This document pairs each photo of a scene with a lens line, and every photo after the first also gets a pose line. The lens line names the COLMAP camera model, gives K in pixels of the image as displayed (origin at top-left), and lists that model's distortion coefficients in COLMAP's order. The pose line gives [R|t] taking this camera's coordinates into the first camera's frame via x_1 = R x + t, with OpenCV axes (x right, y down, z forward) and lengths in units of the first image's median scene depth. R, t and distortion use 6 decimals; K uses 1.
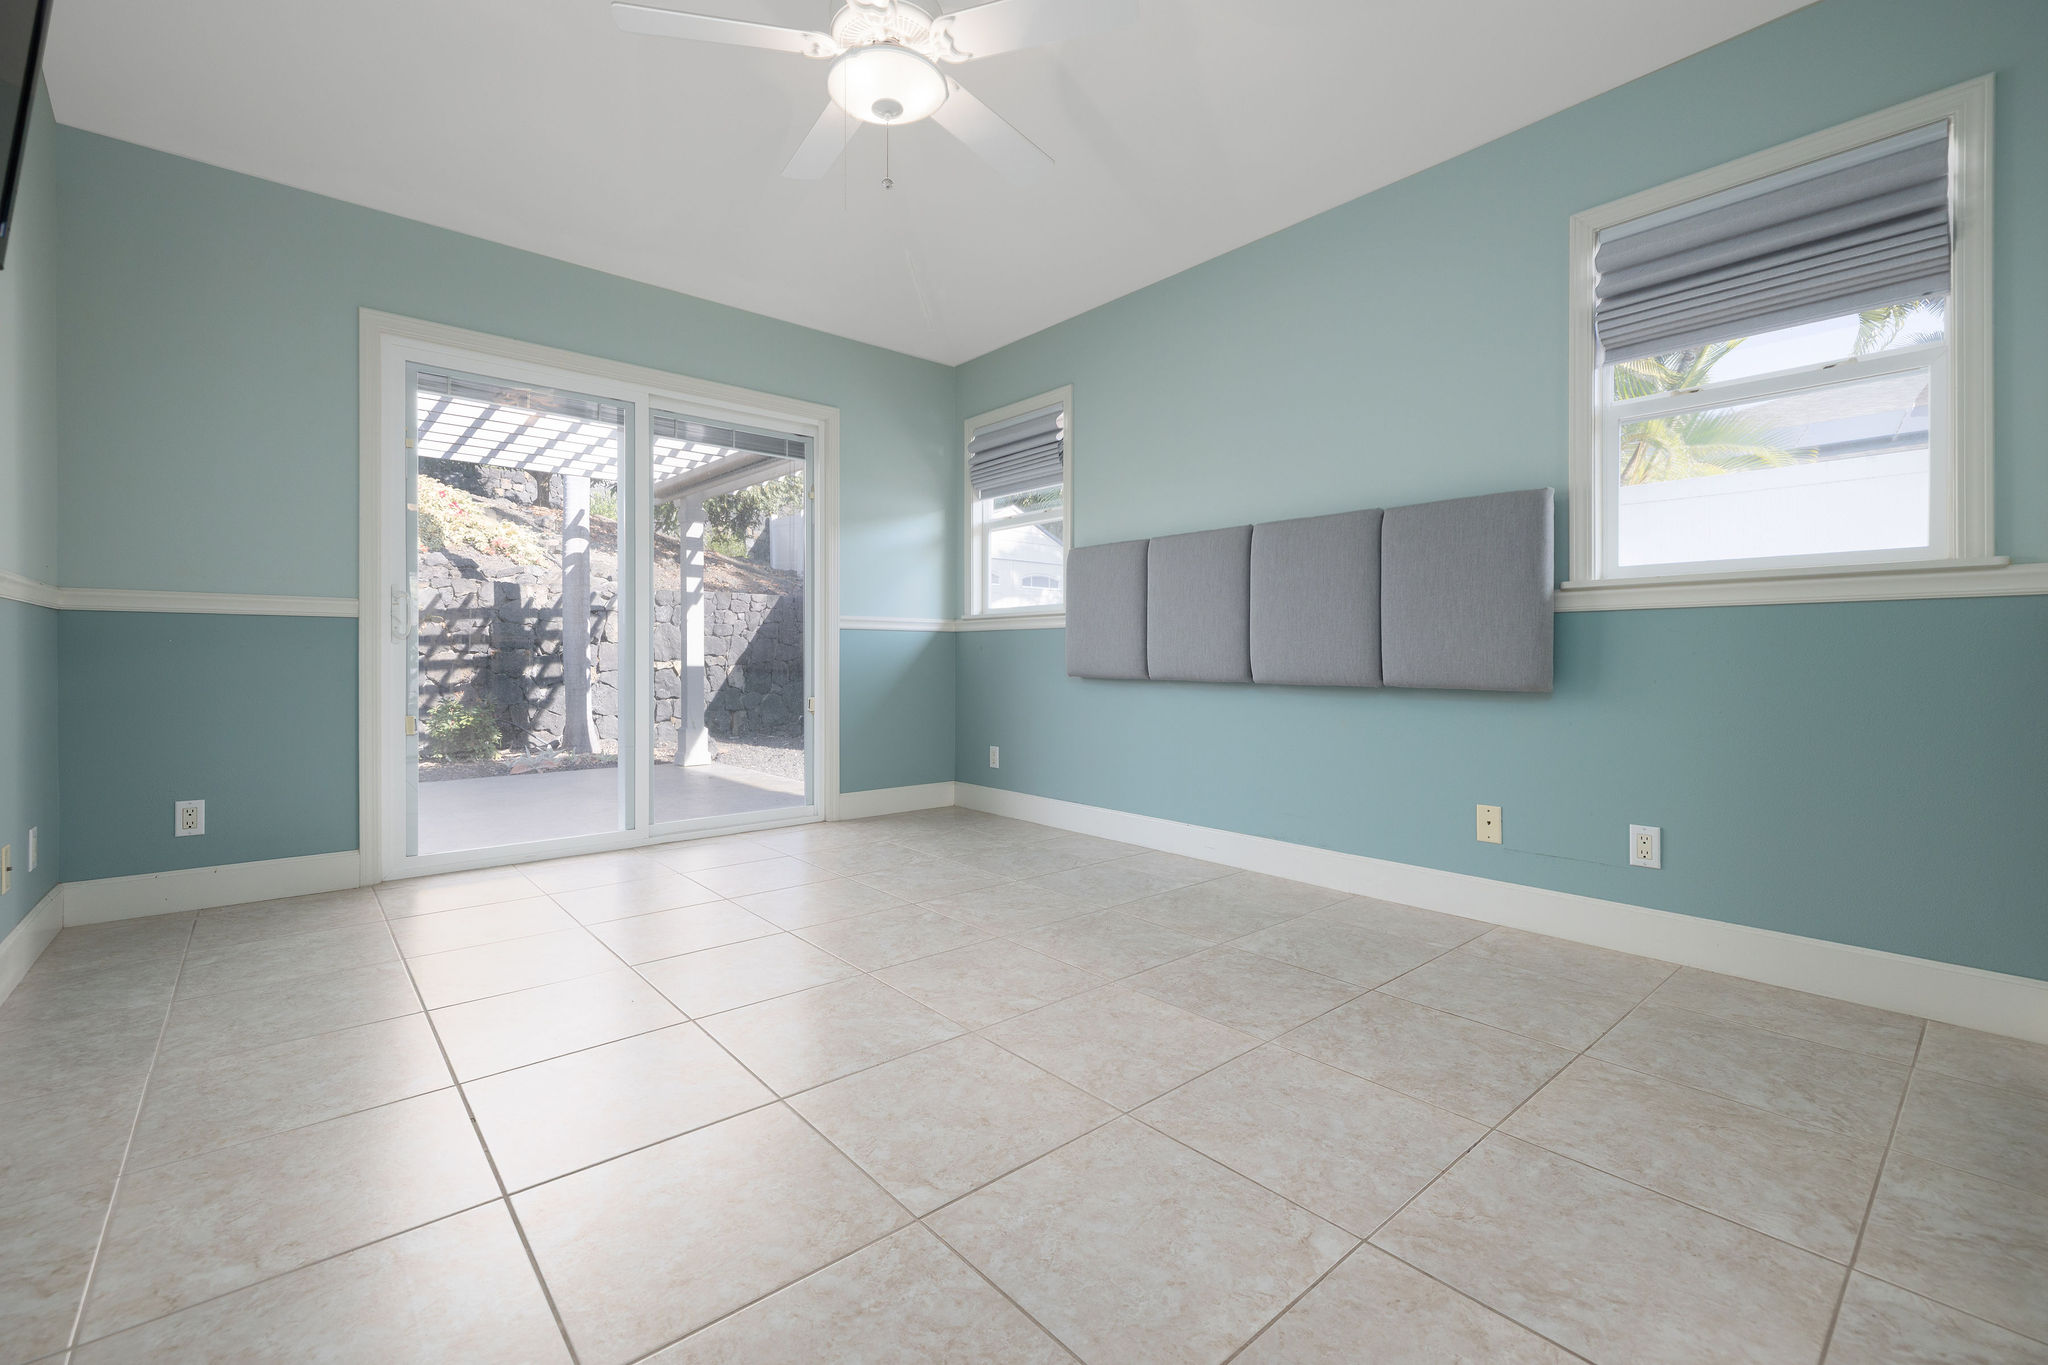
lens RADIAL K [[877.8, 0, 1019.2], [0, 877.8, 675.4], [0, 0, 1]] dist [0.001198, -0.000640]
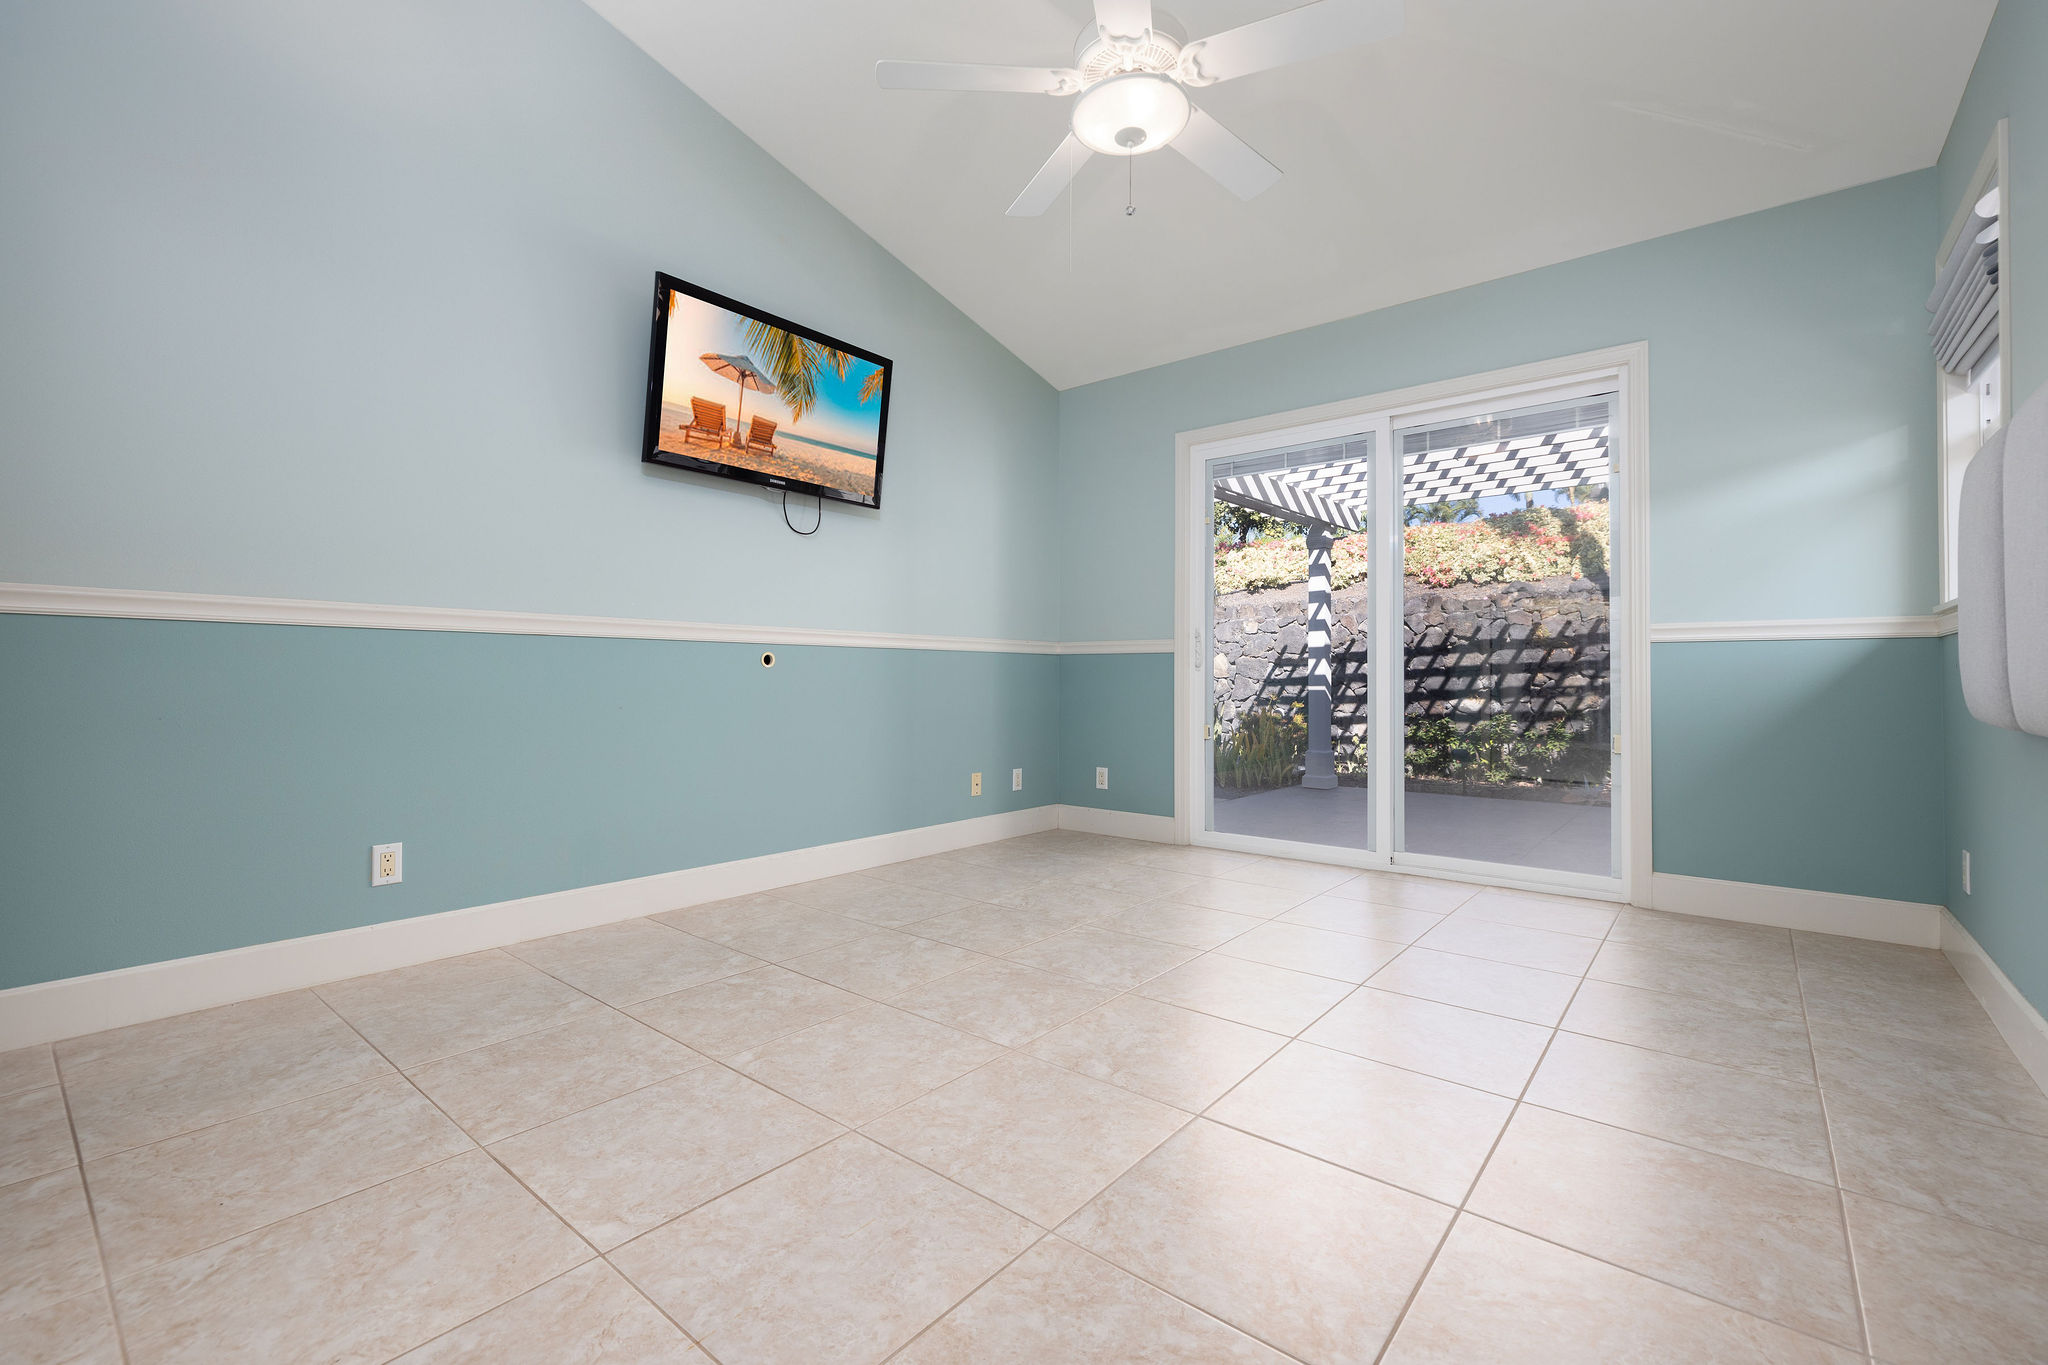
lens RADIAL K [[877.8, 0, 1017.0], [0, 877.8, 671.7], [0, 0, 1]] dist [0.001198, -0.000640]
pose [[0.157764, -0.010574, -0.987420, 0.915391], [-0.024160, 0.999602, -0.014564, -0.012740], [0.987181, 0.026154, 0.157446, 0.806828]]
